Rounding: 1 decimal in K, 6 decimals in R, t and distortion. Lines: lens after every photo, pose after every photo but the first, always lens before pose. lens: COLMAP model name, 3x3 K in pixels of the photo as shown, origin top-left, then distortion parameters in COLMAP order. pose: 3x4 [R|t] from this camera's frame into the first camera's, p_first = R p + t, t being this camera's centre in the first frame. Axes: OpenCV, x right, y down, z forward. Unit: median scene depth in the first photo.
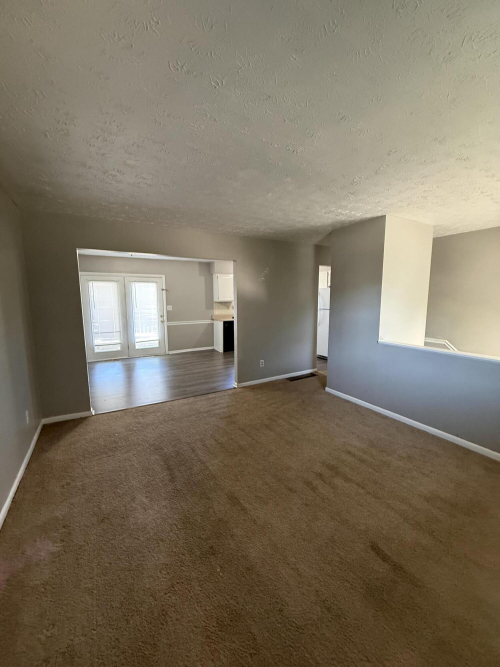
lens RADIAL K [[266.0, 0, 252.0], [0, 266.0, 332.6], [0, 0, 1]] dist [0.001570, 0.000171]
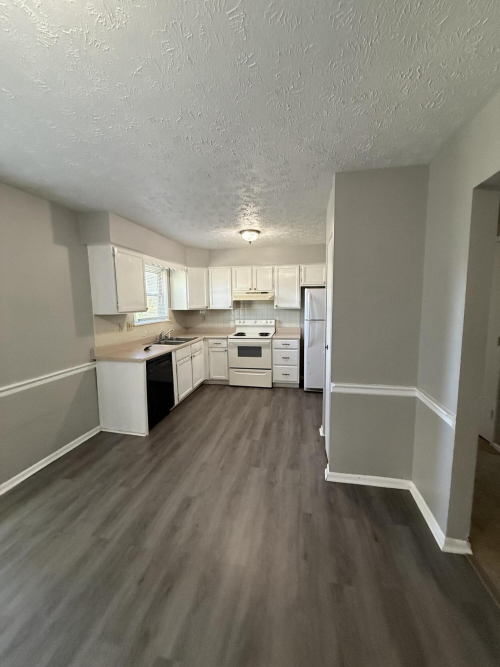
lens RADIAL K [[266.0, 0, 251.4], [0, 266.0, 332.0], [0, 0, 1]] dist [0.001570, 0.000171]
pose [[0.683141, -0.087072, 0.725077, -0.299459], [0.110236, 0.993785, 0.015480, -0.077747], [-0.721919, 0.069355, 0.688494, 0.611398]]
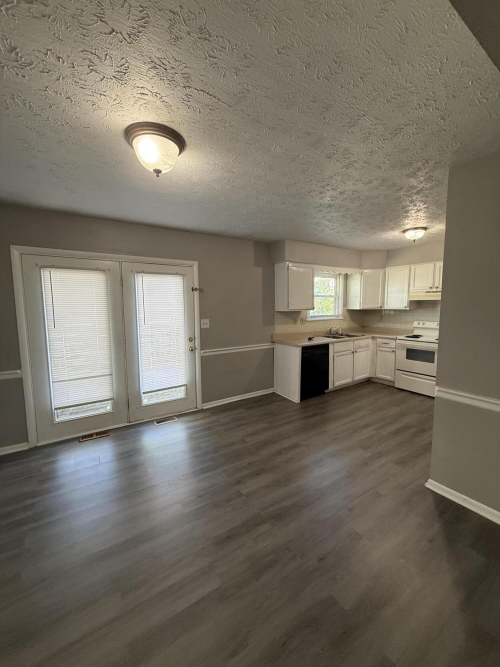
lens RADIAL K [[266.0, 0, 251.8], [0, 266.0, 332.9], [0, 0, 1]] dist [0.001570, 0.000171]
pose [[0.999808, -0.009372, 0.017233, -0.225057], [0.009935, 0.999410, -0.032877, -0.055275], [-0.016915, 0.033042, 0.999311, 0.462805]]
